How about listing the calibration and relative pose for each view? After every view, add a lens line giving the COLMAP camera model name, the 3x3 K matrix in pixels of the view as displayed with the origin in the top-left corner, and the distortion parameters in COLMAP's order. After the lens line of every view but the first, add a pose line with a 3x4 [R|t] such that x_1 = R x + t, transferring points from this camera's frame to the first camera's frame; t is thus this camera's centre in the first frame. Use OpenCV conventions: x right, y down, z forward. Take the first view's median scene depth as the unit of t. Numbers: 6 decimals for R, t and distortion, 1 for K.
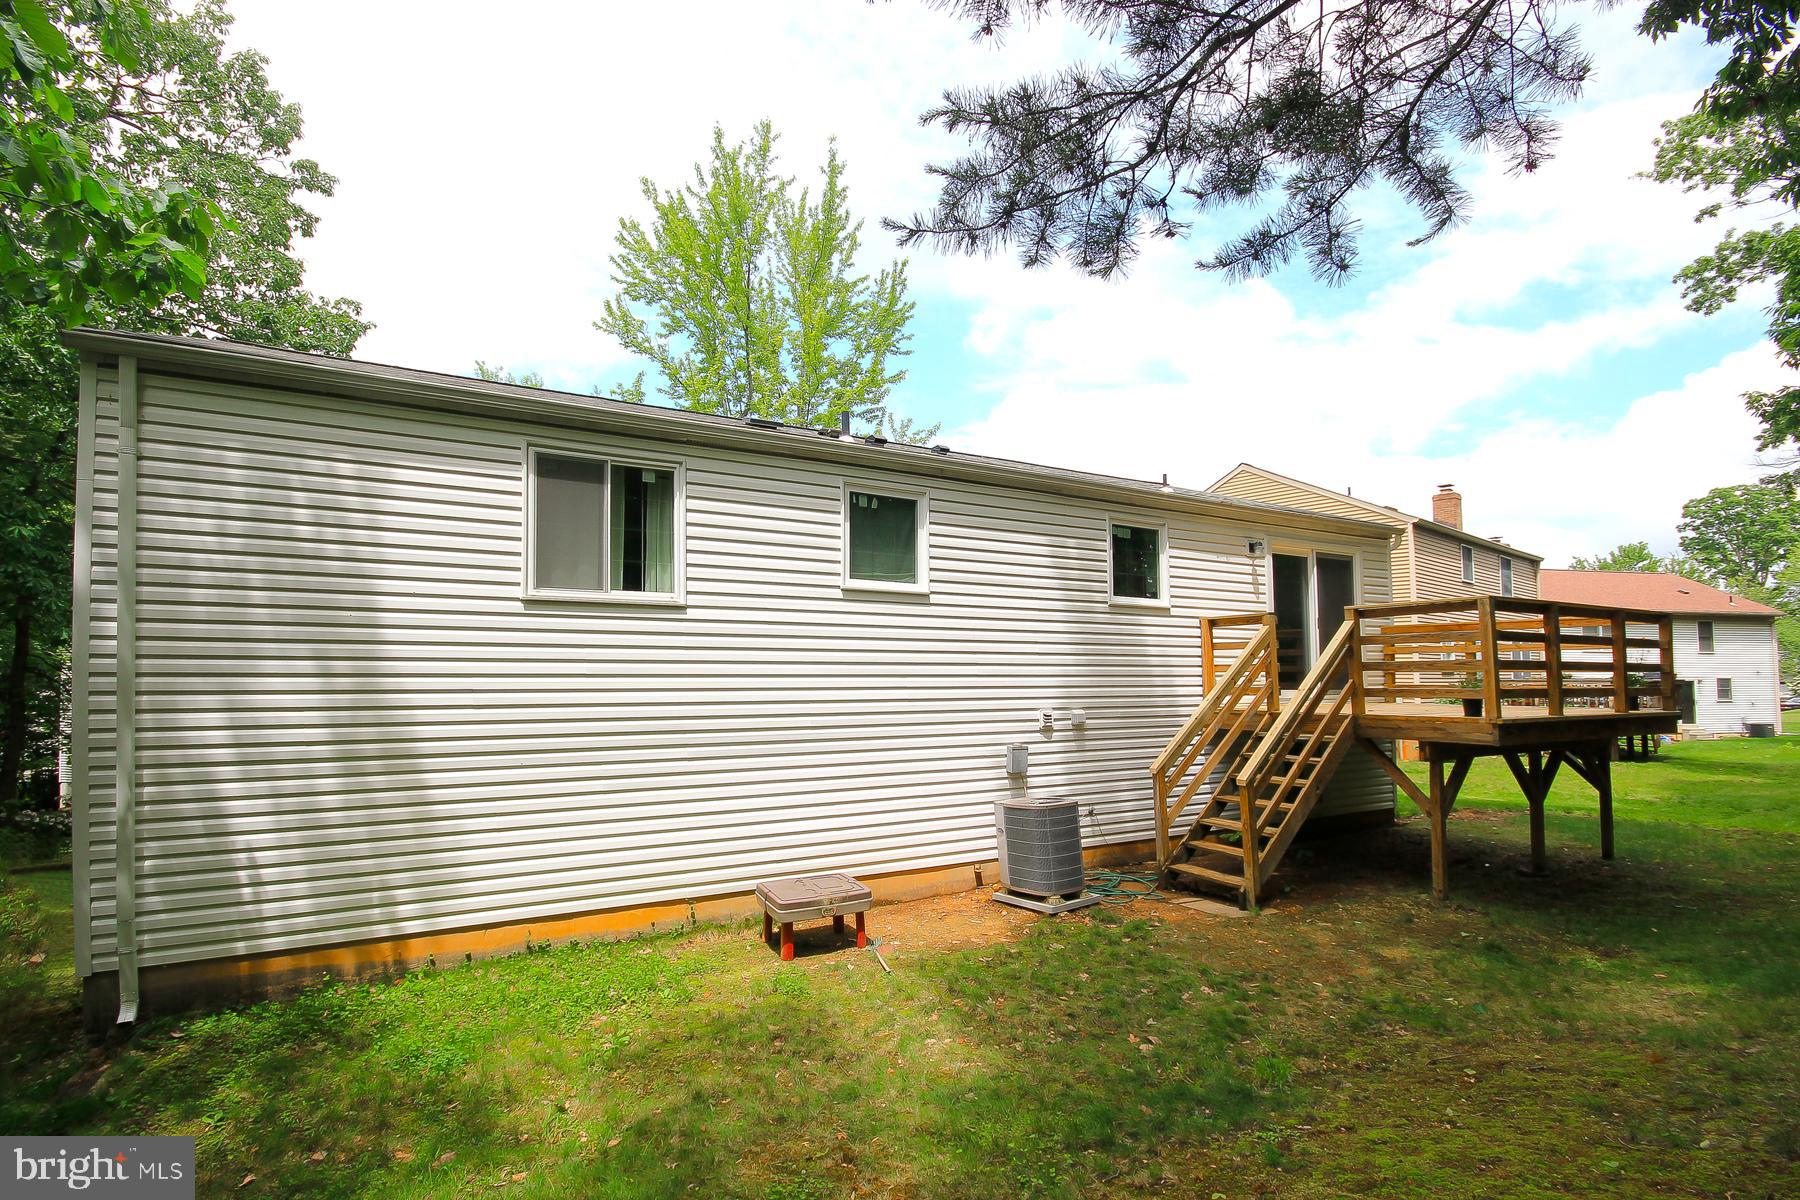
lens RADIAL K [[830.0, 0, 900.0], [0, 830.0, 600.0], [0, 0, 1]] dist [0.001182, 0.000059]
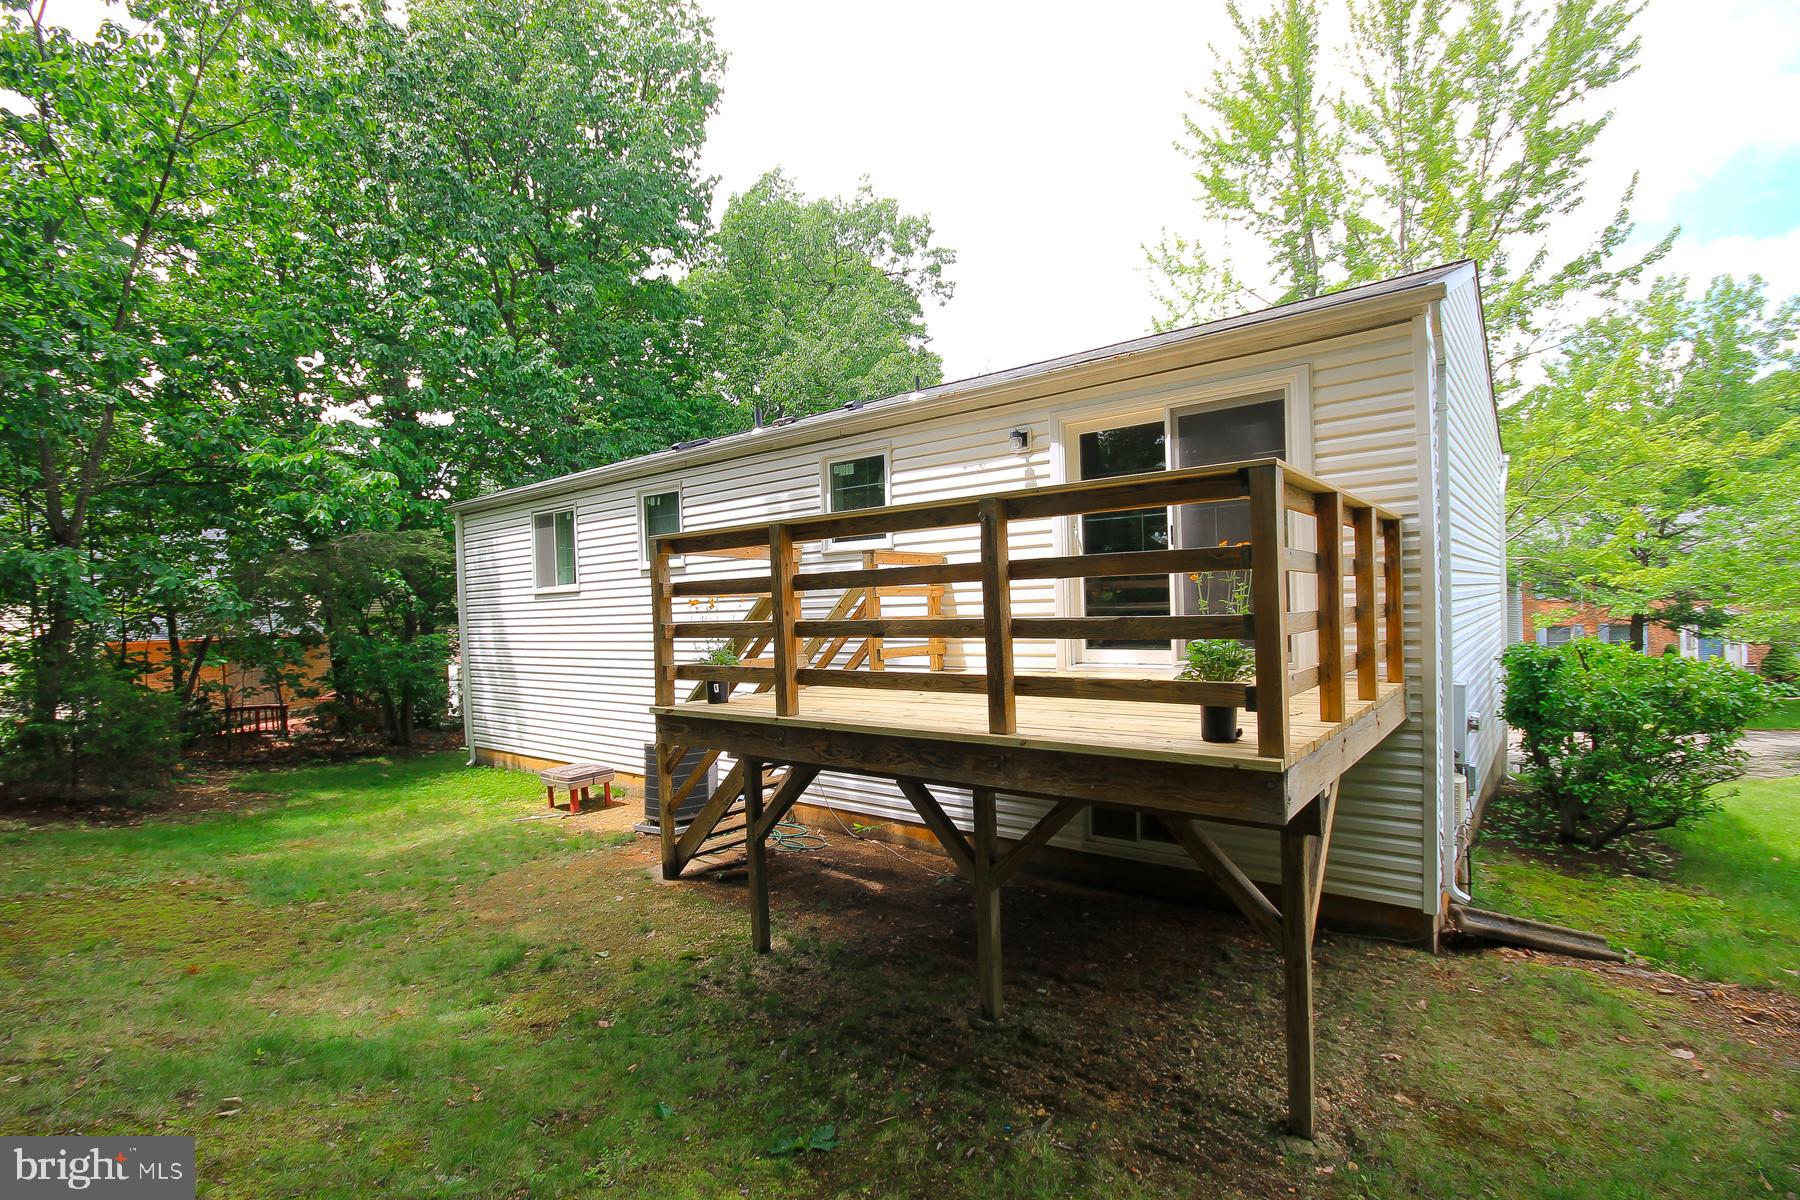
lens RADIAL K [[830.0, 0, 900.0], [0, 830.0, 600.0], [0, 0, 1]] dist [0.001182, 0.000059]
pose [[0.373651, -0.019250, -0.927370, 1.320475], [0.116424, 0.992851, 0.026300, 0.048059], [0.920234, -0.117795, 0.373221, 0.846394]]
